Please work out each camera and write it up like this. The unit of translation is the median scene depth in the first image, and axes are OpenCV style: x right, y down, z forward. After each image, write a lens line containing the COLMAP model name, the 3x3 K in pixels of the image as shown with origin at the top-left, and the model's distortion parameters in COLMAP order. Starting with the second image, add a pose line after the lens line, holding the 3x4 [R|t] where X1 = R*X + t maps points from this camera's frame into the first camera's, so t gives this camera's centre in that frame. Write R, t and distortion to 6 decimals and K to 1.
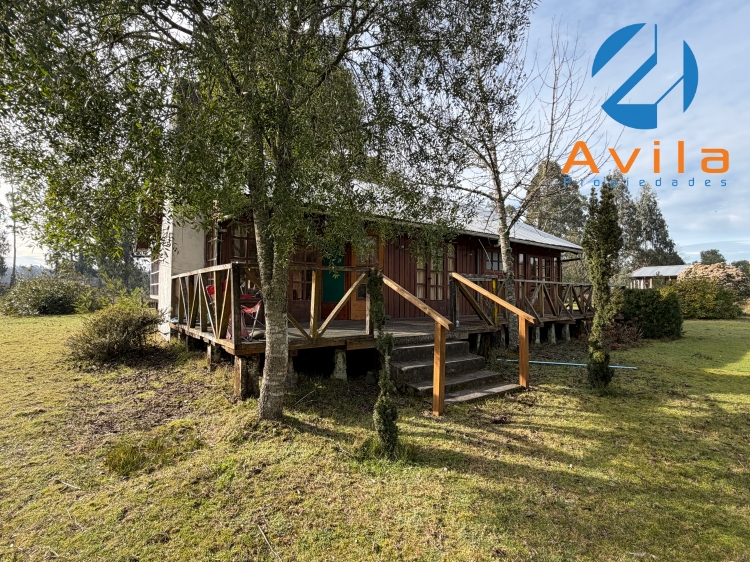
lens RADIAL K [[371.2, 0, 375.1], [0, 371.2, 281.4], [0, 0, 1]] dist [-0.001358, 0.000205]
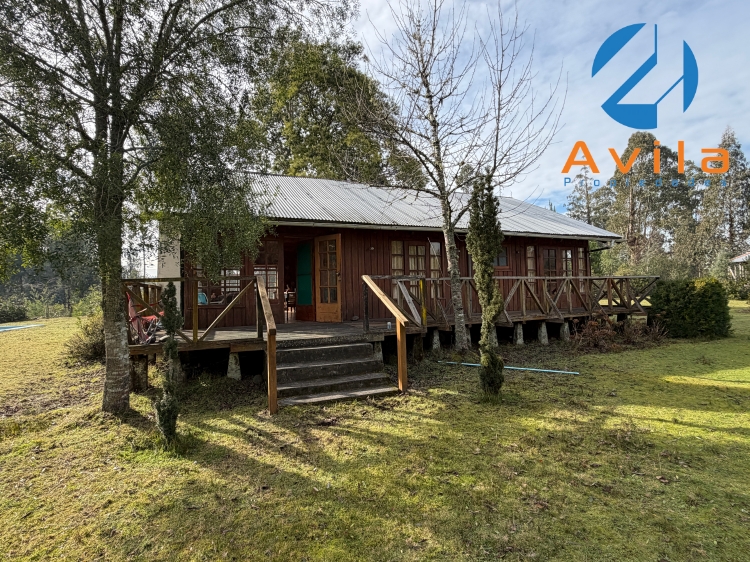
lens RADIAL K [[371.2, 0, 375.7], [0, 371.2, 282.0], [0, 0, 1]] dist [-0.001358, 0.000205]
pose [[0.971653, -0.037408, -0.233432, 0.668440], [0.039000, 0.999237, 0.002204, -0.009886], [0.233172, -0.011245, 0.972371, 0.036191]]
